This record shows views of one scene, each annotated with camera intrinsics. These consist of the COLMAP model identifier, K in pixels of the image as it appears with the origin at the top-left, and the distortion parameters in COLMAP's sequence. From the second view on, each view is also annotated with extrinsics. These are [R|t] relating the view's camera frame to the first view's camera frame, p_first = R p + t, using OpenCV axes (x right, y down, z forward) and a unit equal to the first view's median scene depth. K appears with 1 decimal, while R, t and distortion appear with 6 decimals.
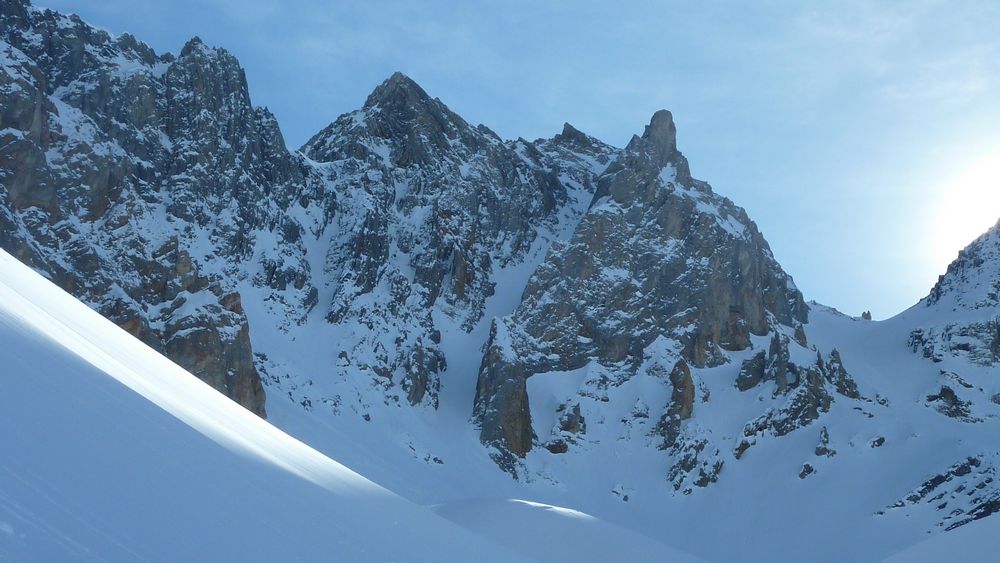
lens RADIAL K [[1890.4, 0, 500.3], [0, 1890.4, 281.8], [0, 0, 1]] dist [-0.009850, 0.000000]
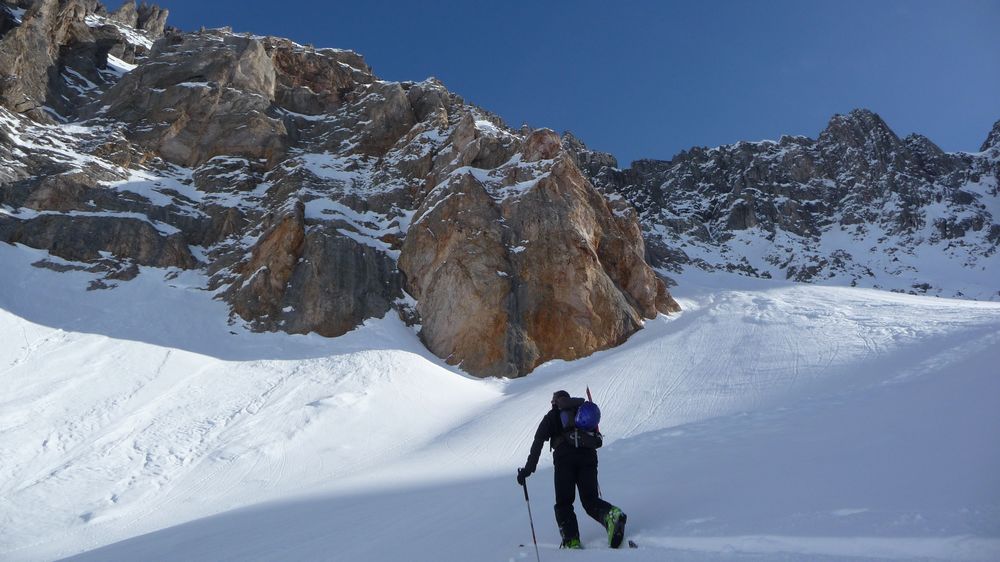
lens RADIAL K [[773.2, 0, 500.0], [0, 773.2, 275.9], [0, 0, 1]] dist [-0.002120, 0.001818]
pose [[0.643775, -0.424637, -0.636583, -0.009470], [0.324537, 0.904890, -0.275409, 0.059804], [0.692986, -0.029293, 0.720356, 0.460594]]
